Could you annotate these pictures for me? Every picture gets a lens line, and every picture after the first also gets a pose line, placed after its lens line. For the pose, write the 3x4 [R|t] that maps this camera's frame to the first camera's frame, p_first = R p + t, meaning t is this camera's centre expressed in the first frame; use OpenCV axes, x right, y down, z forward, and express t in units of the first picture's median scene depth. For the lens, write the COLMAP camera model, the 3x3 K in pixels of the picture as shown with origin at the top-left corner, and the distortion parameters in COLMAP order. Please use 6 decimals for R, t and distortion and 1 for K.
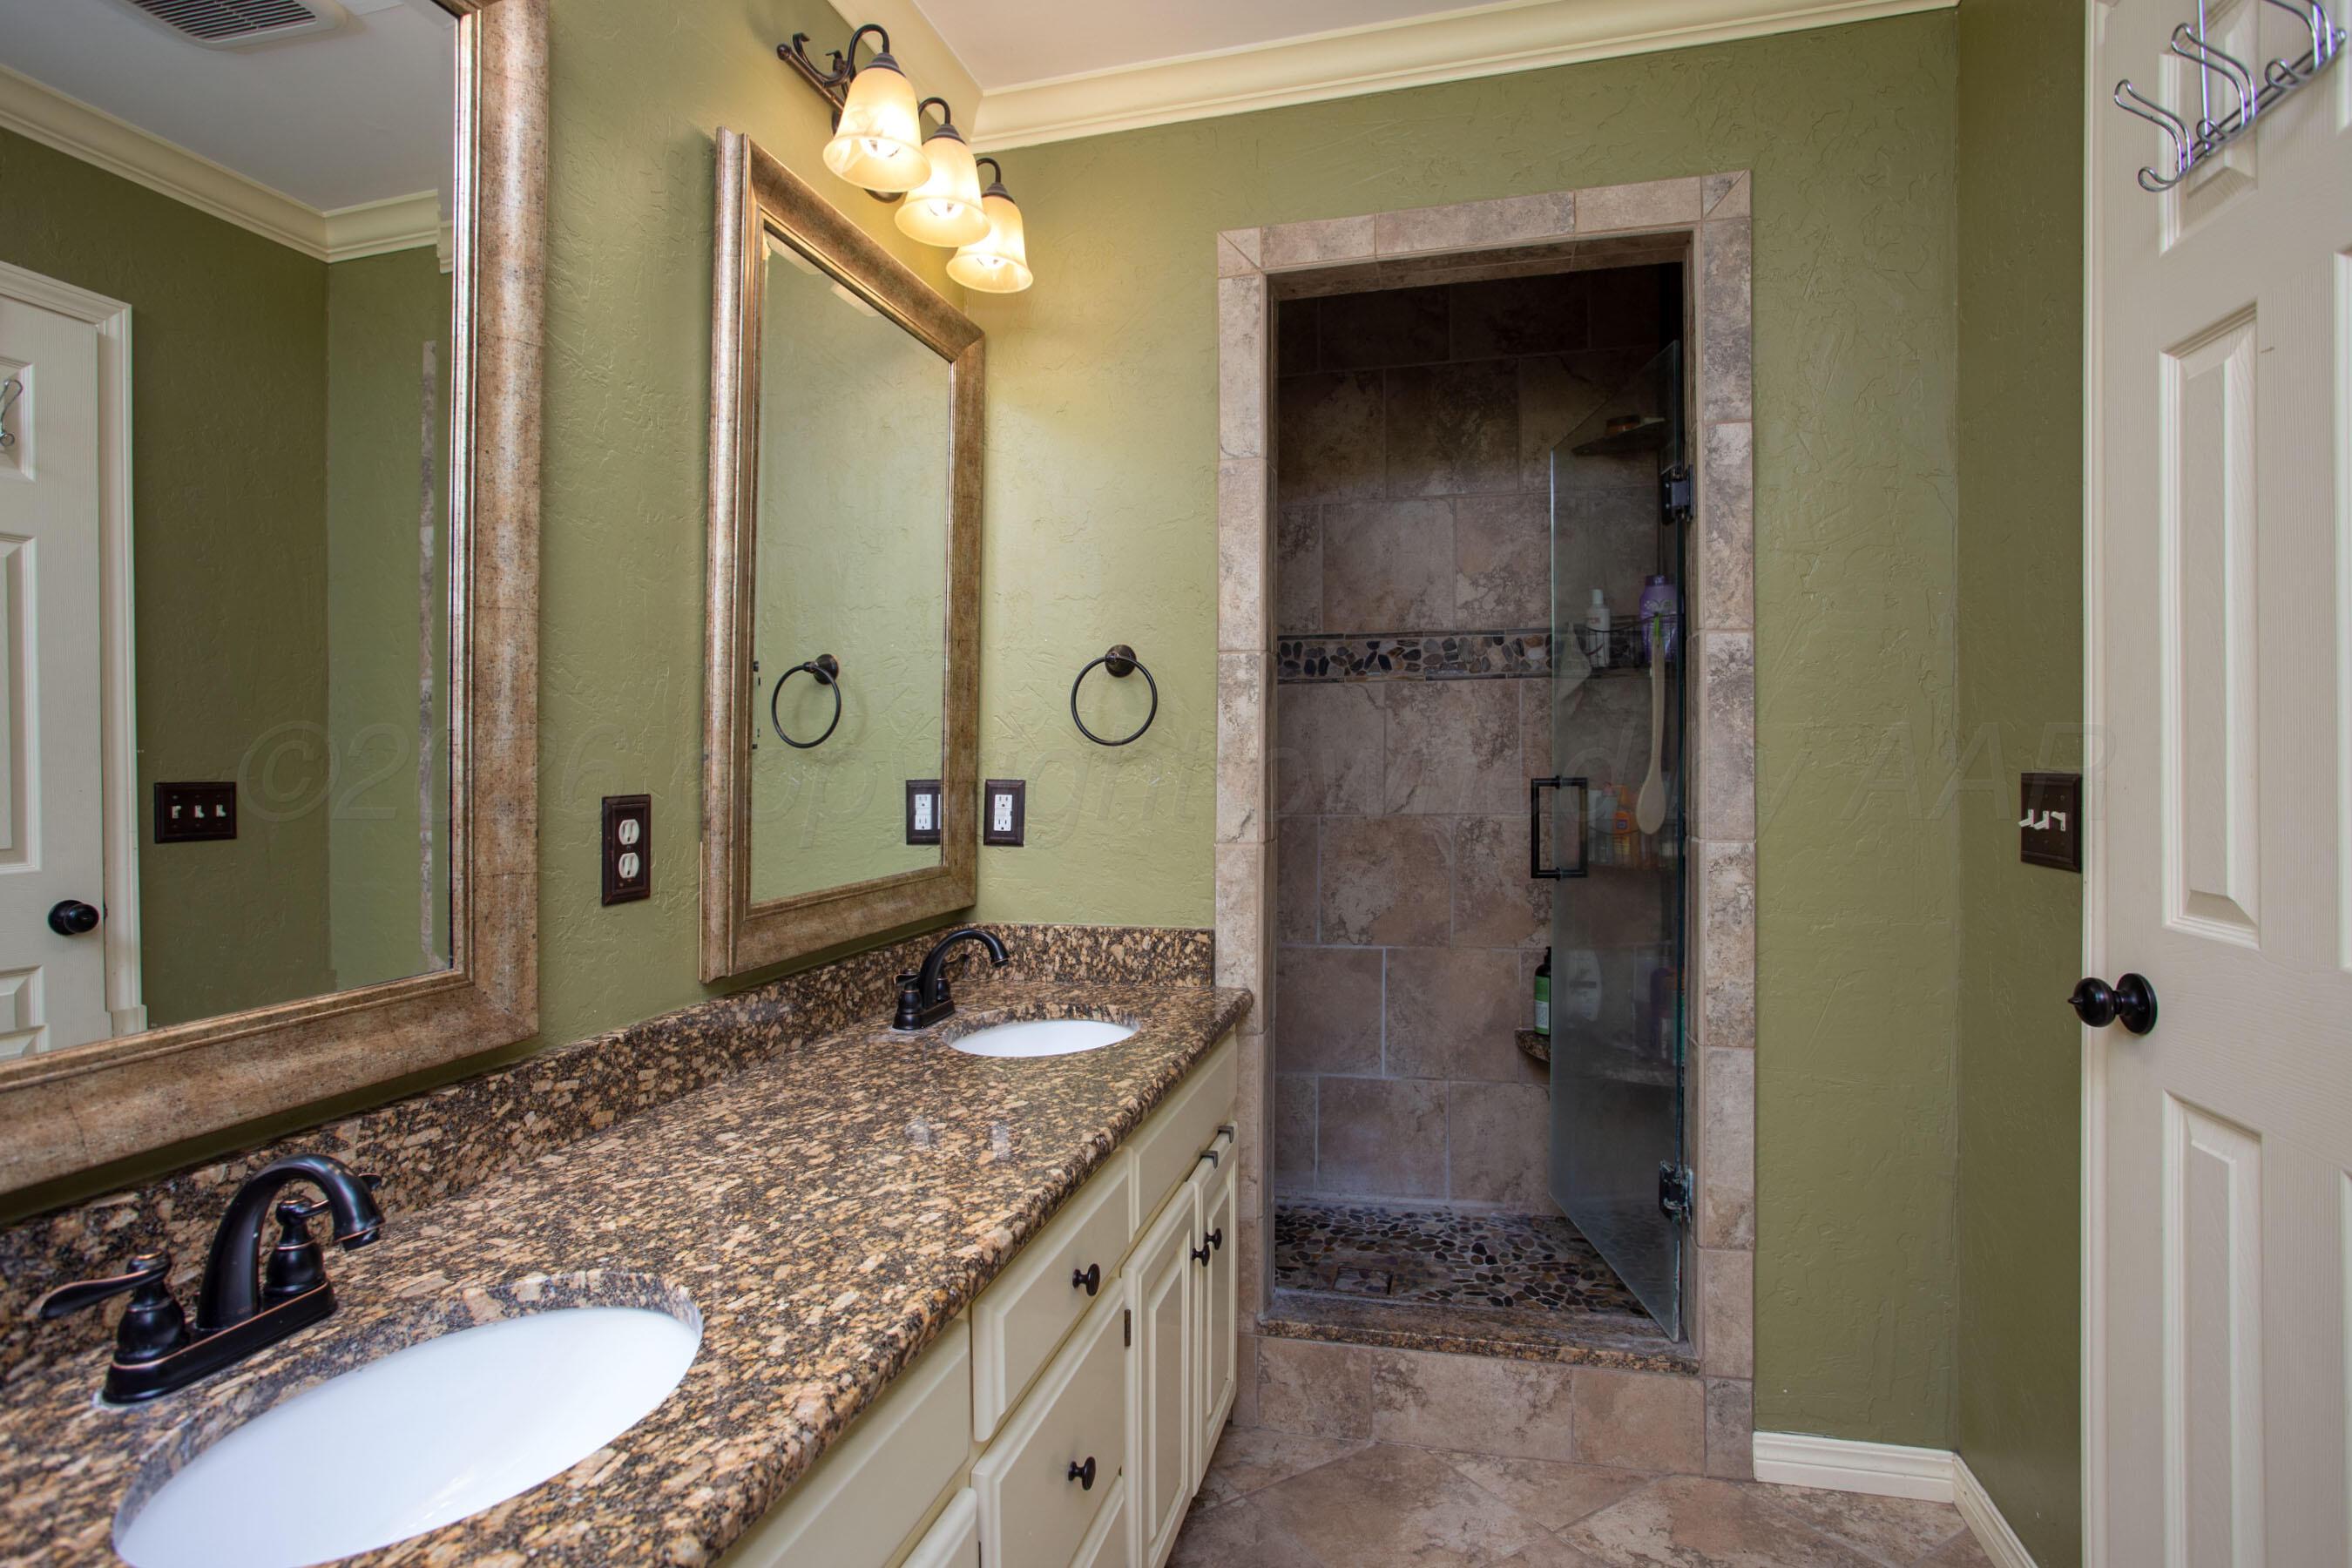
lens RADIAL K [[1190.3, 0, 1198.0], [0, 1190.3, 775.6], [0, 0, 1]] dist [-0.075879, 0.037160]
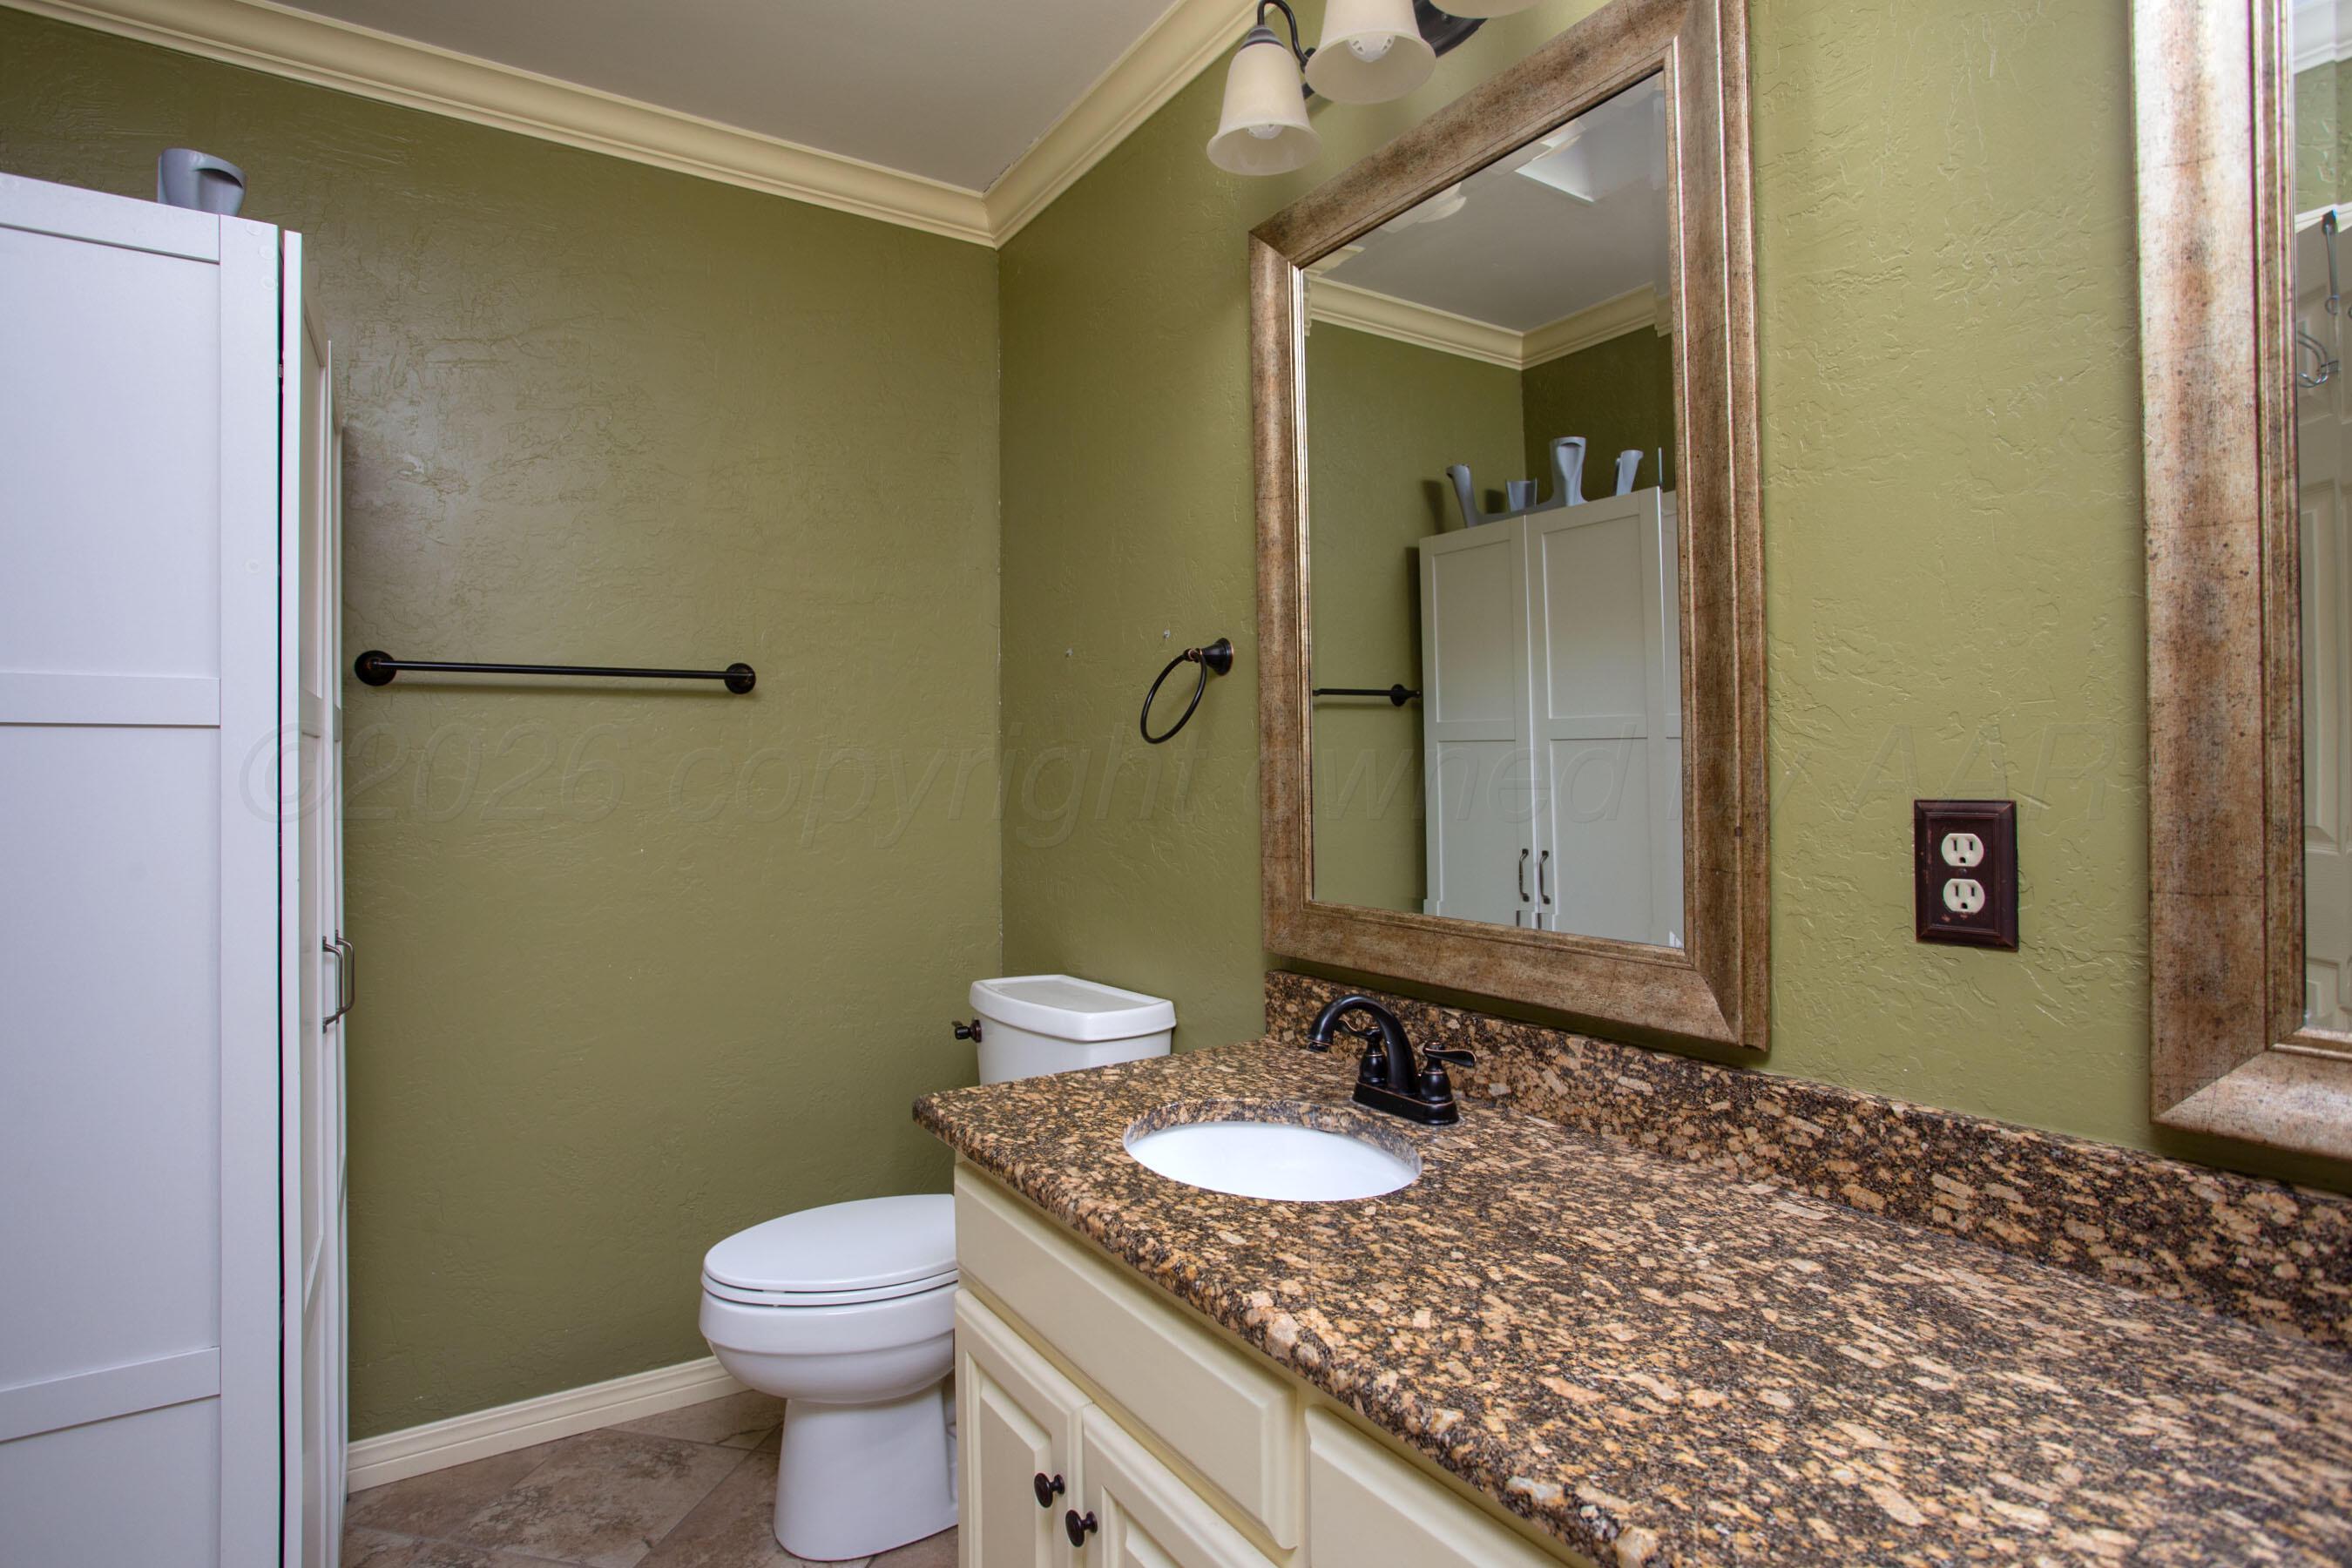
lens RADIAL K [[1178.5, 0, 1175.8], [0, 1178.5, 720.0], [0, 0, 1]] dist [-0.049469, 0.018515]
pose [[-0.662585, 0.000181, -0.748987, 0.458752], [0.009481, 0.999922, -0.008145, -0.038353], [0.748927, -0.012498, -0.662535, 1.339605]]
